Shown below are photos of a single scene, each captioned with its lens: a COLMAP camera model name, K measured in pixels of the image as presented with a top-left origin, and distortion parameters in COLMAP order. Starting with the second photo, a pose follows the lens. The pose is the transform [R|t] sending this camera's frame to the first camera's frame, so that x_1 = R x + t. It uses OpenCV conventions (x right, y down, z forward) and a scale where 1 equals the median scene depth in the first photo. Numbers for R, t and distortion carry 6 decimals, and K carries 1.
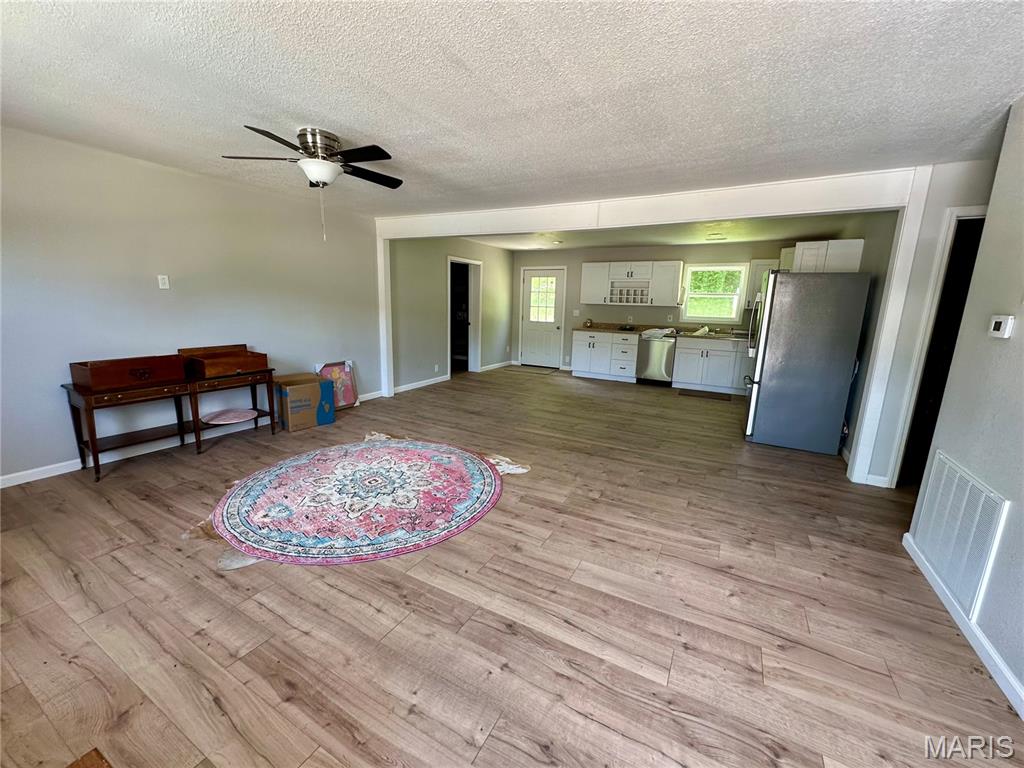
lens RADIAL K [[409.7, 0, 512.0], [0, 409.7, 384.0], [0, 0, 1]] dist [-0.000989, 0.000077]
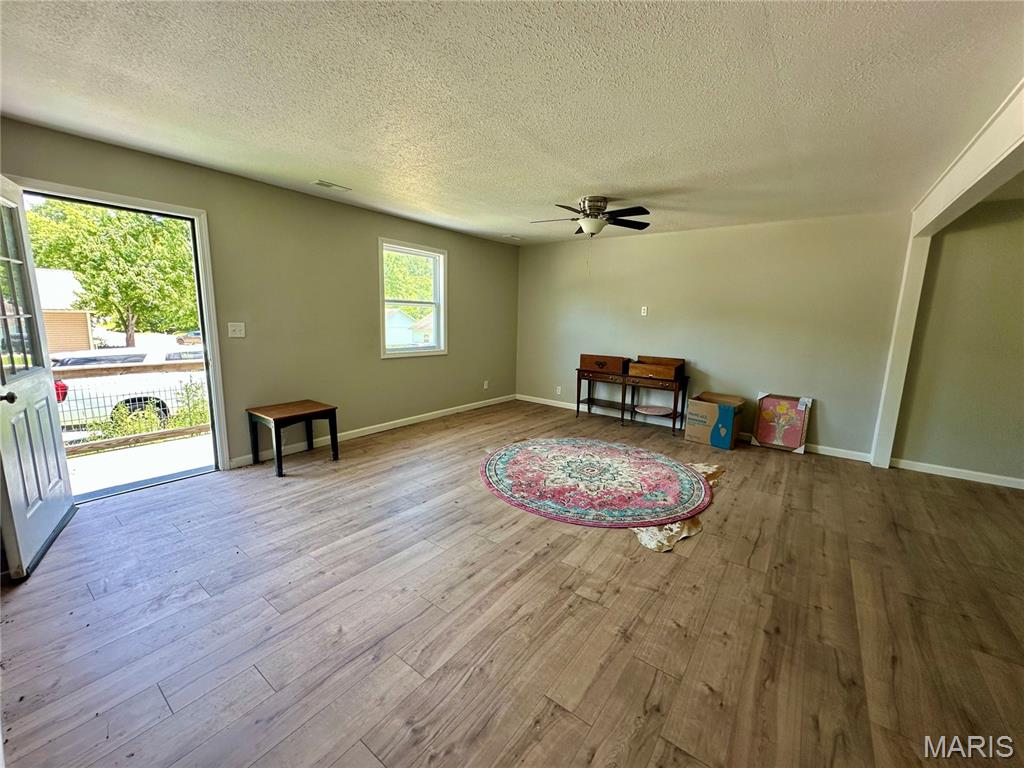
lens RADIAL K [[409.7, 0, 512.0], [0, 409.7, 384.0], [0, 0, 1]] dist [-0.000989, 0.000077]
pose [[-0.140018, 0.134366, -0.980990, 0.765297], [-0.224068, 0.960748, 0.163575, -0.134171], [0.964463, 0.242712, -0.104415, 0.788961]]
